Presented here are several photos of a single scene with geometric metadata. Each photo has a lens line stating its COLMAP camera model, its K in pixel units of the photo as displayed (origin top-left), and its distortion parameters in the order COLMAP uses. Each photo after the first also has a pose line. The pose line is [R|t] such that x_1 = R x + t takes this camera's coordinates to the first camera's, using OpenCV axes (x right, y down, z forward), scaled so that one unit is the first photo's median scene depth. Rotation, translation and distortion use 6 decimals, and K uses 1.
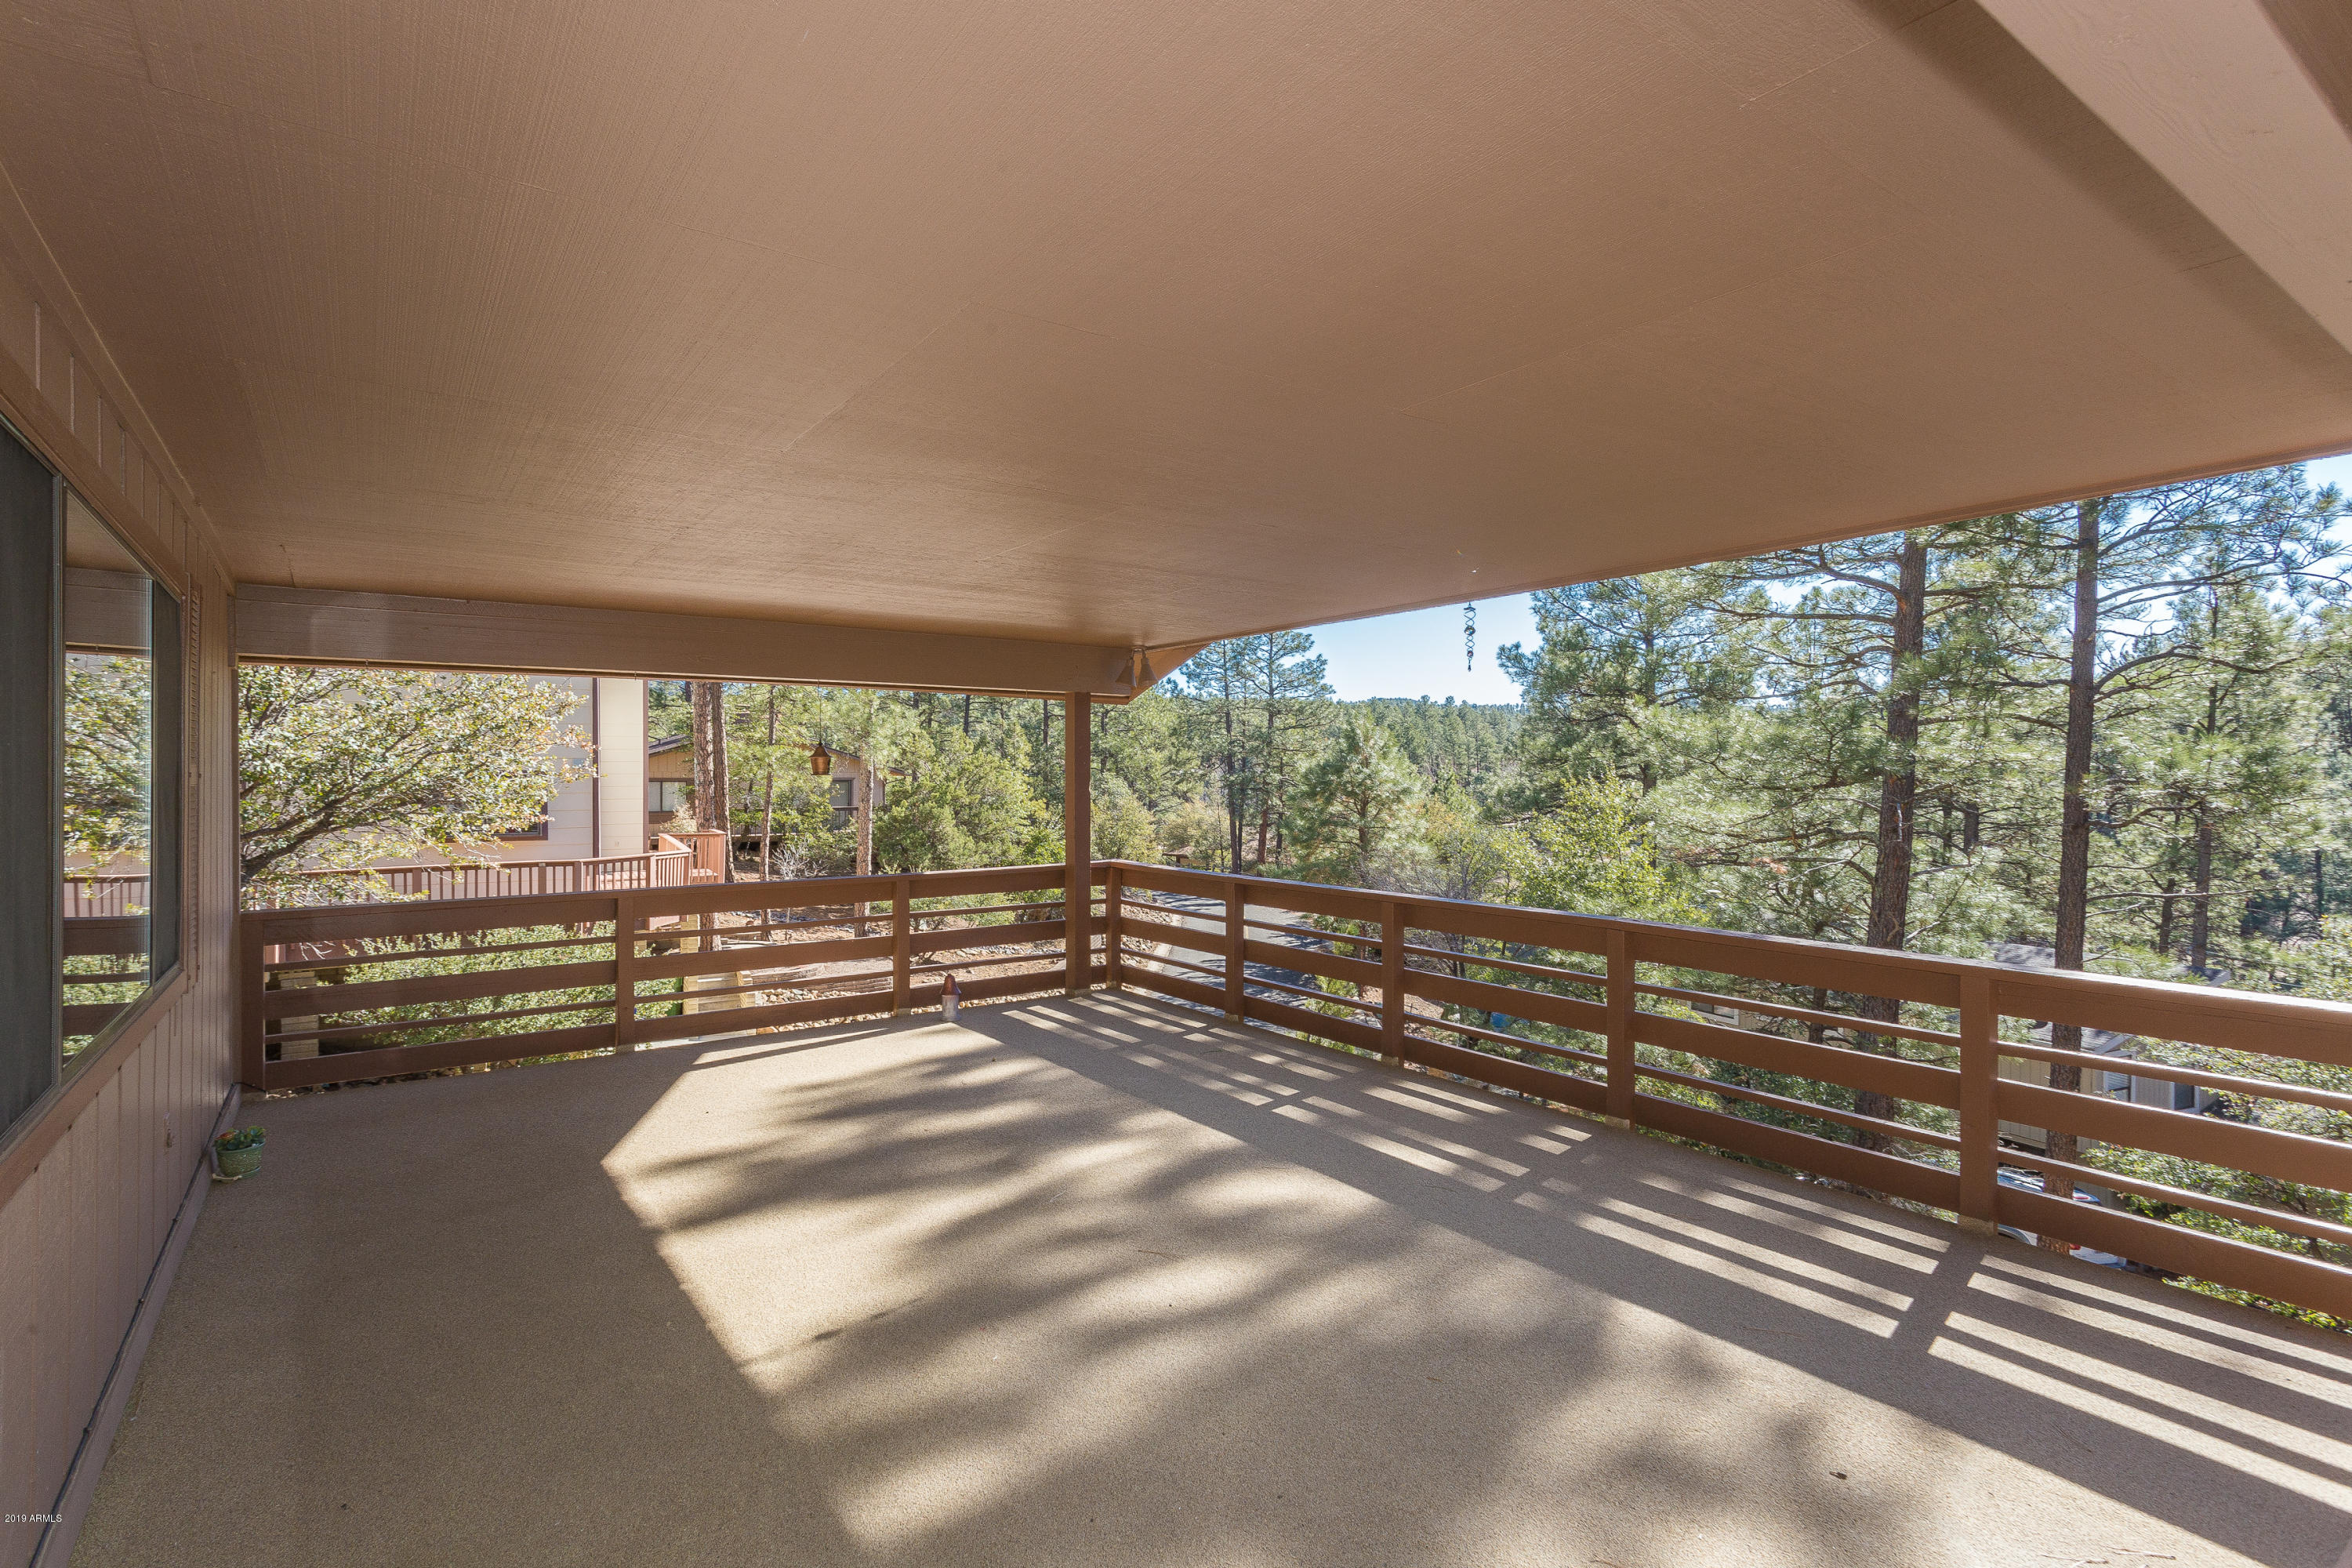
lens RADIAL K [[1165.2, 0, 1204.6], [0, 1165.2, 763.6], [0, 0, 1]] dist [-0.001188, -0.000382]
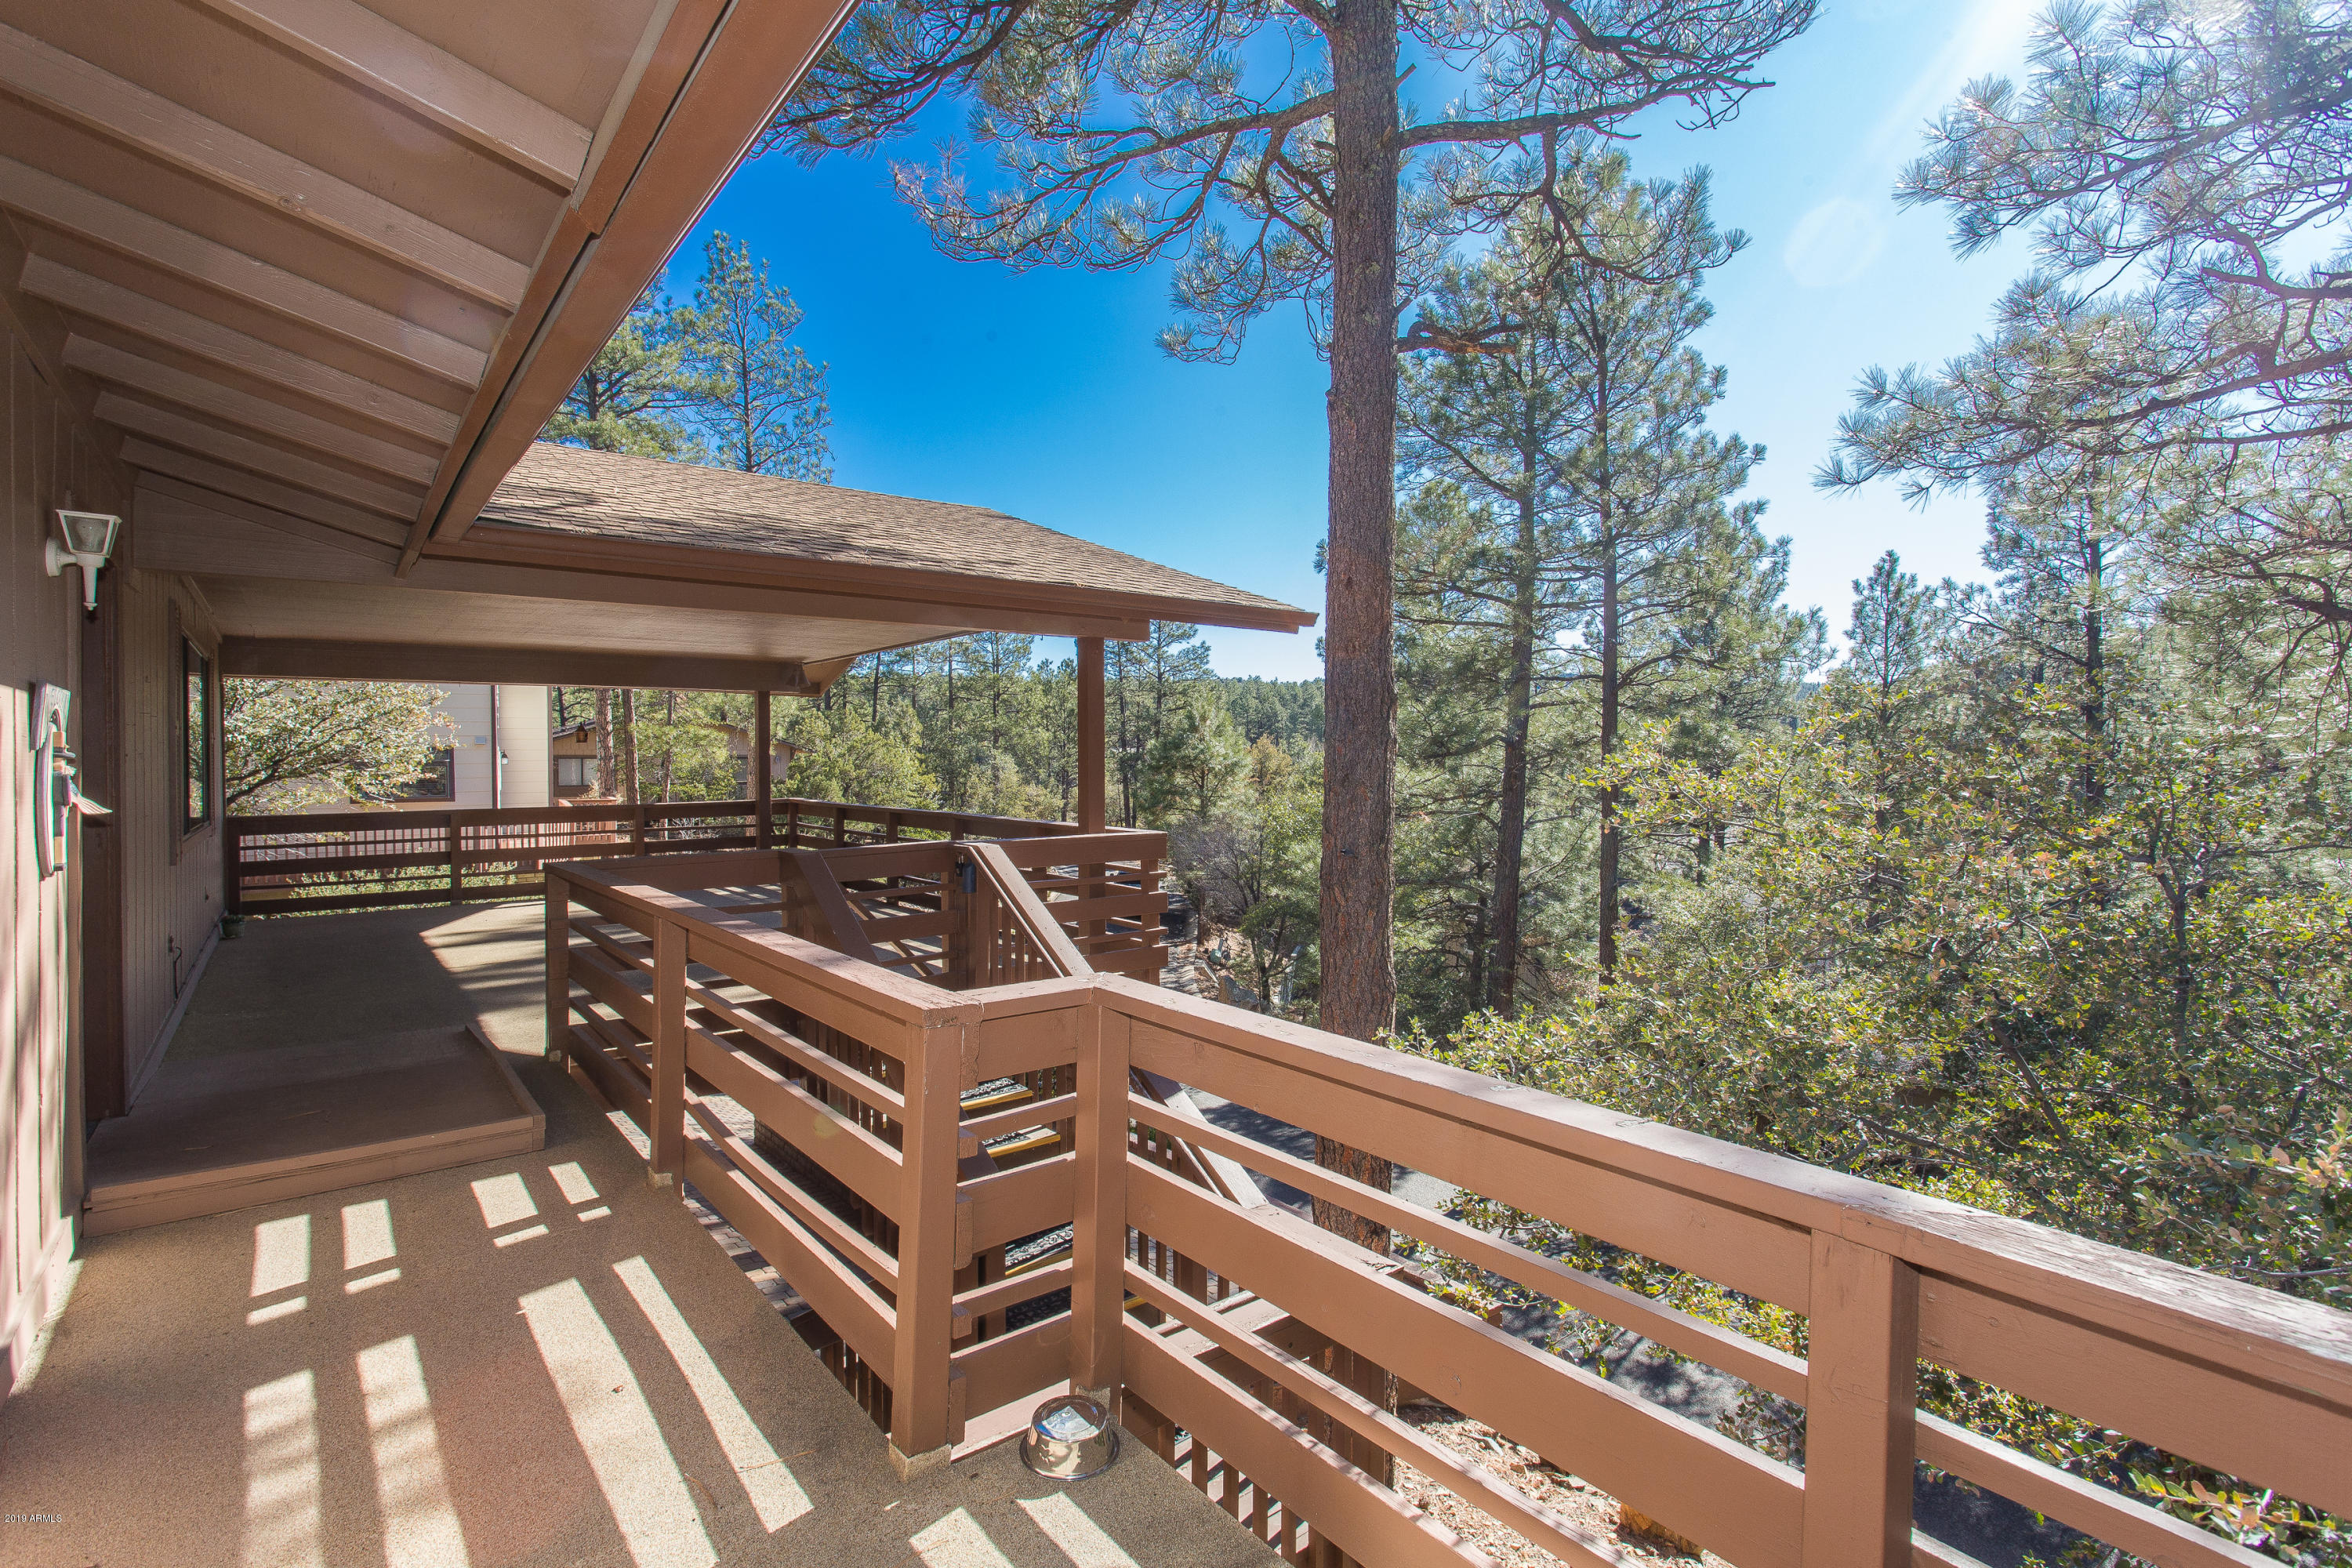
lens RADIAL K [[1107.7, 0, 1164.5], [0, 1107.7, 769.3], [0, 0, 1]] dist [0.001685, 0.000613]
pose [[0.999453, -0.002880, 0.032947, 0.065709], [0.002086, 0.999707, 0.024126, 0.001701], [-0.033007, -0.024044, 0.999166, -0.088320]]
